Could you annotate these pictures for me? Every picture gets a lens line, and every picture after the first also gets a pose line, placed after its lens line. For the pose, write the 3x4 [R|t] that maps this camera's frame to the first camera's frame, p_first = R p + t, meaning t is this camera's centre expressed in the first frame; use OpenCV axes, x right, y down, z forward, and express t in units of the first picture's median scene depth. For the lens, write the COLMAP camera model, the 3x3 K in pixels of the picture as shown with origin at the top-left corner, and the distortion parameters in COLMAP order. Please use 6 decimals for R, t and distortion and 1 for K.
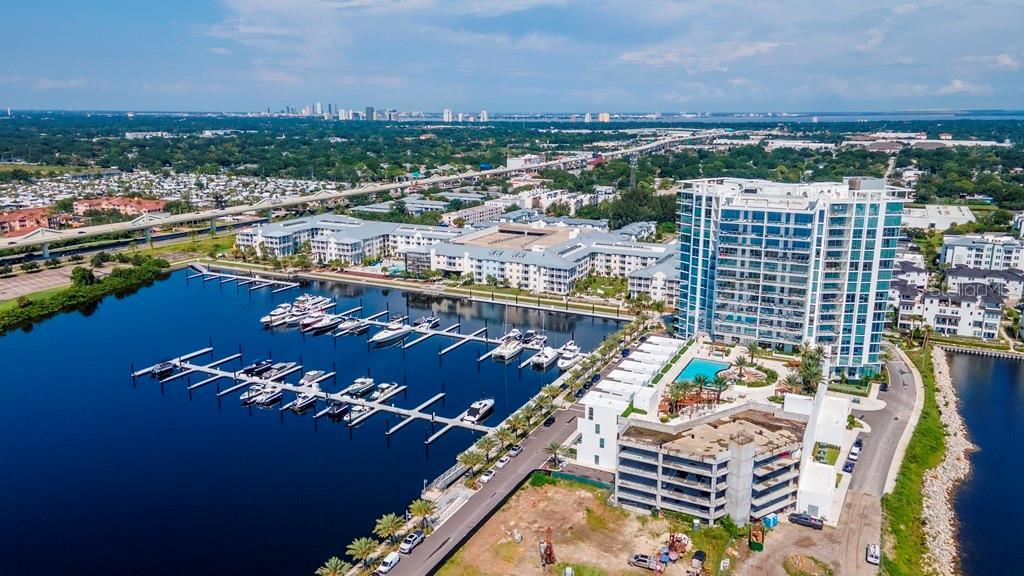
lens RADIAL K [[745.0, 0, 509.8], [0, 745.0, 290.3], [0, 0, 1]] dist [0.035053, 0.029205]
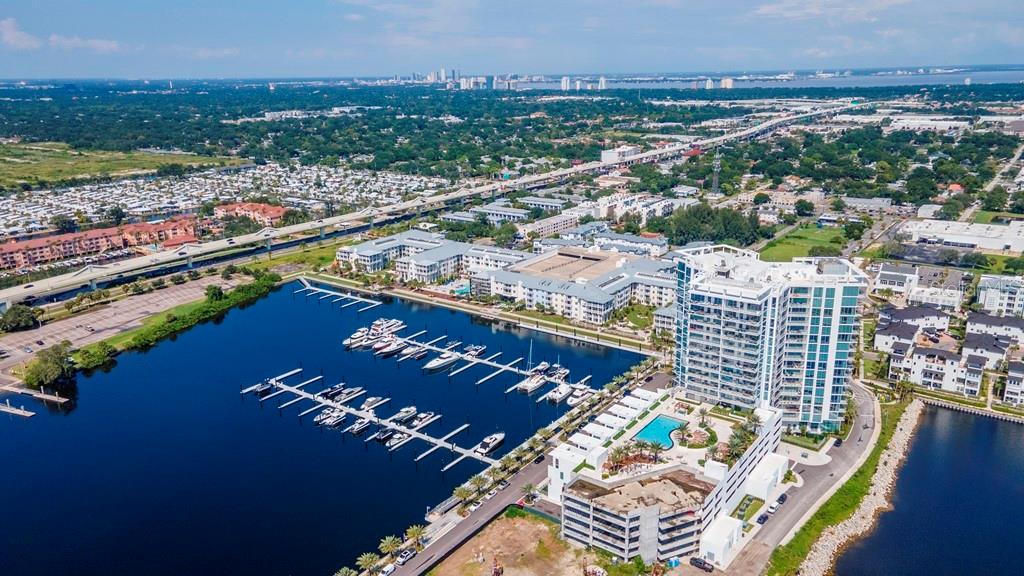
lens RADIAL K [[745.0, 0, 511.0], [0, 745.0, 287.0], [0, 0, 1]] dist [0.035053, 0.029205]
pose [[0.987070, 0.031887, -0.157085, 0.139863], [-0.024272, 0.998446, 0.050161, -0.128041], [0.158440, -0.045700, 0.986310, -0.175963]]
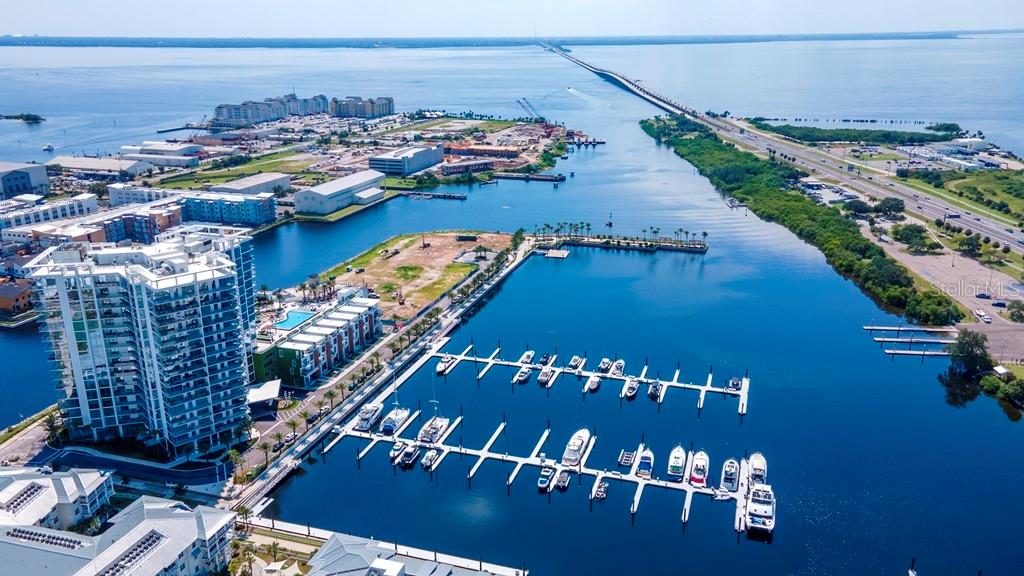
lens RADIAL K [[745.0, 0, 505.2], [0, 745.0, 289.1], [0, 0, 1]] dist [0.035053, 0.029205]
pose [[-0.988560, 0.041988, -0.144863, 0.033641], [-0.040289, 0.852053, 0.521902, -0.525225], [0.145344, 0.521768, -0.840615, 1.611857]]
